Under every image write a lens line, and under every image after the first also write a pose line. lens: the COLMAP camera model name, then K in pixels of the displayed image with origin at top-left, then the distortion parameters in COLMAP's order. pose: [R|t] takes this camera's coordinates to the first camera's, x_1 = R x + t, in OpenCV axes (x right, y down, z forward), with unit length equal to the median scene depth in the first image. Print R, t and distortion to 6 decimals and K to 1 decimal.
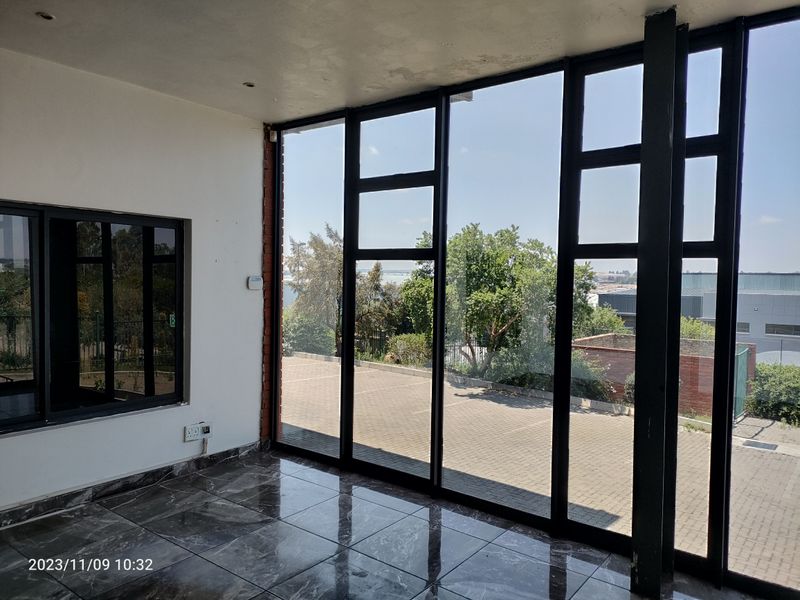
lens RADIAL K [[576.2, 0, 400.0], [0, 576.2, 300.0], [0, 0, 1]] dist [0.033504, -0.004147]
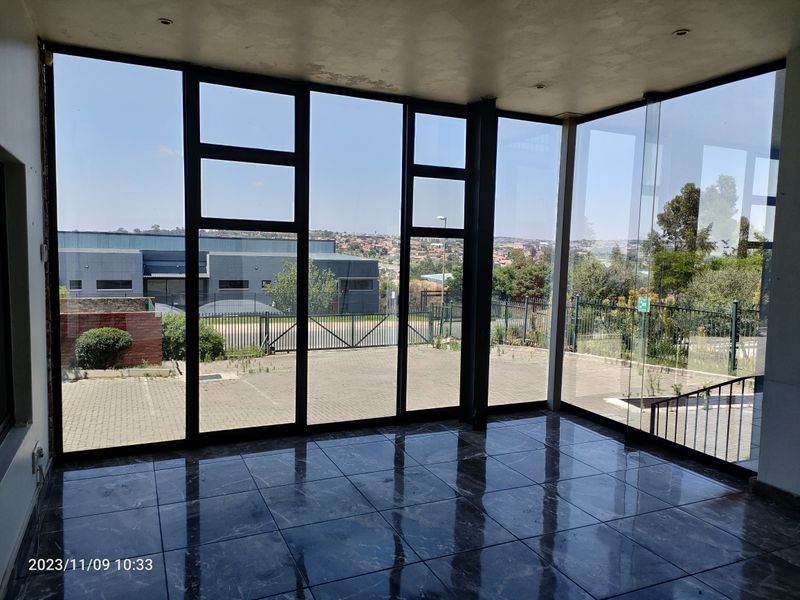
lens RADIAL K [[576.2, 0, 400.0], [0, 576.2, 300.0], [0, 0, 1]] dist [0.033504, -0.004147]
pose [[0.464053, -0.081819, 0.882020, -0.874456], [0.017097, 0.996367, 0.083431, -0.028526], [-0.885642, -0.023637, 0.463766, 0.288228]]
